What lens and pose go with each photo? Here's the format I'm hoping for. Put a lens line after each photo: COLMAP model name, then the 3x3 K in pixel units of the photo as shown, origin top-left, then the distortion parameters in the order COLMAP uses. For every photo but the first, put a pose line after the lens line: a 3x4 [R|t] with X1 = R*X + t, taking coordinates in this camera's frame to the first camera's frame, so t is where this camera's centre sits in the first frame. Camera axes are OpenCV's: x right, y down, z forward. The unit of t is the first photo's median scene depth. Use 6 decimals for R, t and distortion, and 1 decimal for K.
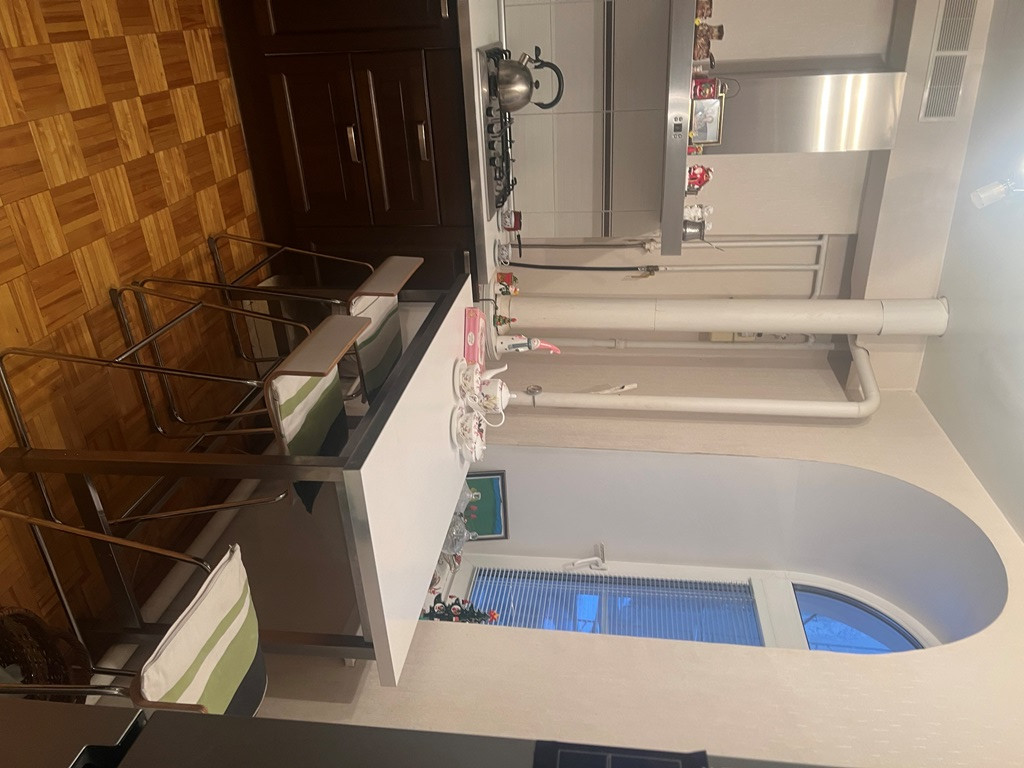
lens RADIAL K [[783.4, 0, 512.6], [0, 783.4, 393.3], [0, 0, 1]] dist [0.035049, -0.058684]
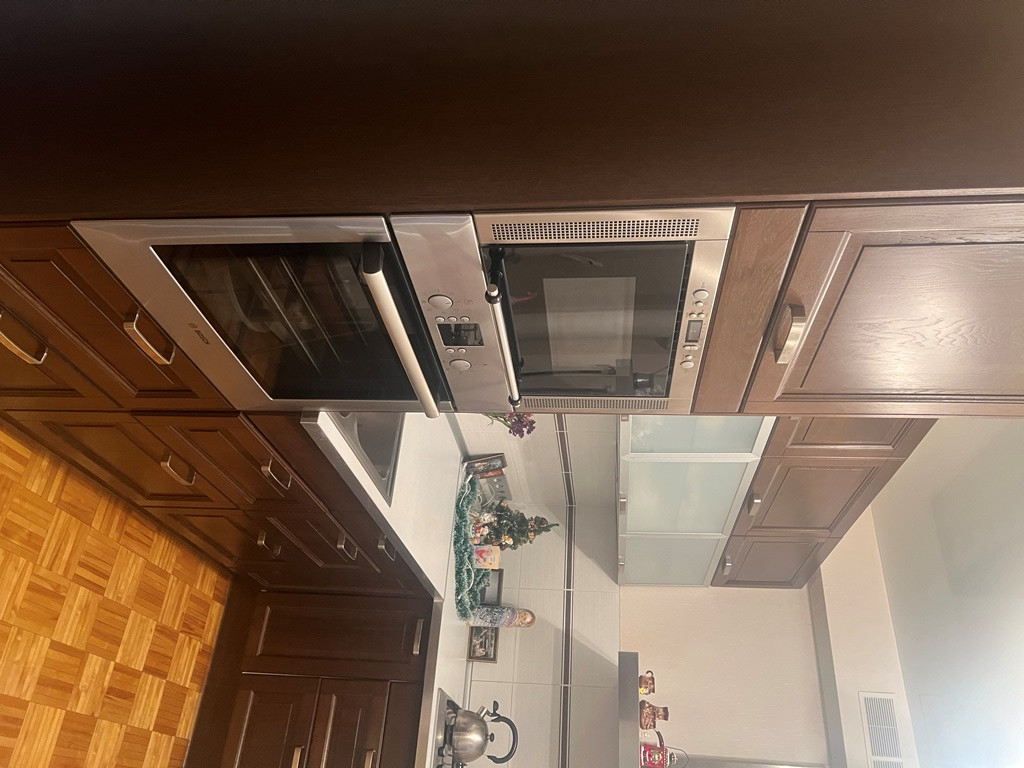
lens RADIAL K [[783.4, 0, 537.0], [0, 783.4, 373.9], [0, 0, 1]] dist [0.035049, -0.058684]
pose [[0.993621, 0.112430, -0.008756, 0.051072], [-0.064897, 0.506580, -0.859747, 0.278348], [-0.092226, 0.854831, 0.510644, 0.072919]]
